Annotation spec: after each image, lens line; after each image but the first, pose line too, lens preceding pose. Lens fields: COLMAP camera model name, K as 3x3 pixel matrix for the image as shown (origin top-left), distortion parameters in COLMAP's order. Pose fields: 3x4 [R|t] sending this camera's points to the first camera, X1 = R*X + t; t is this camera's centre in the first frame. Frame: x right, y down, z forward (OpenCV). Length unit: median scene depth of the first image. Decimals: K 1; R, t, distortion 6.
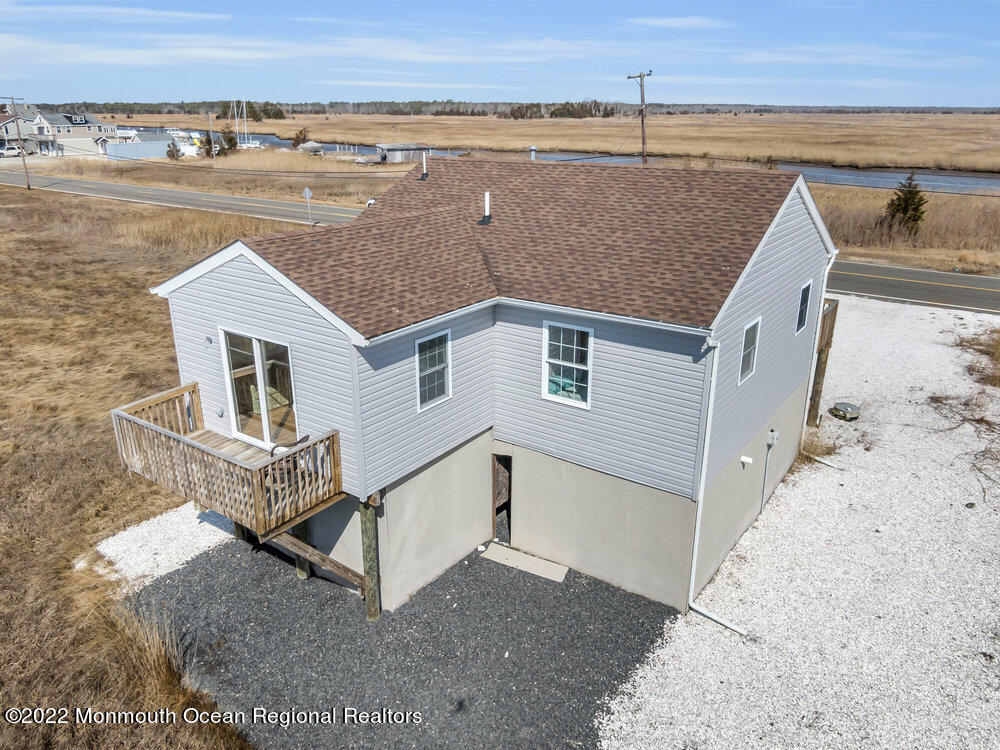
lens RADIAL K [[731.2, 0, 495.9], [0, 731.2, 374.8], [0, 0, 1]] dist [0.014793, -0.024007]
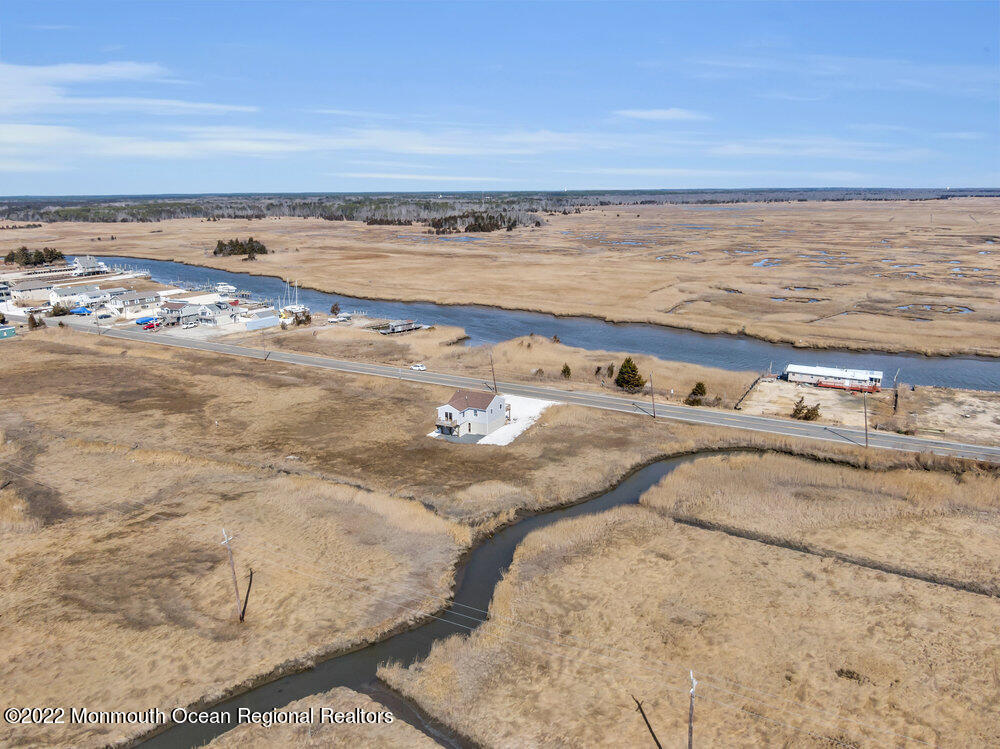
lens RADIAL K [[731.2, 0, 483.3], [0, 731.2, 367.3], [0, 0, 1]] dist [0.014793, -0.024007]
pose [[0.995213, -0.038628, 0.089774, -0.672596], [0.047896, 0.993477, -0.103487, 0.398319], [-0.085191, 0.107292, 0.990571, -9.019064]]
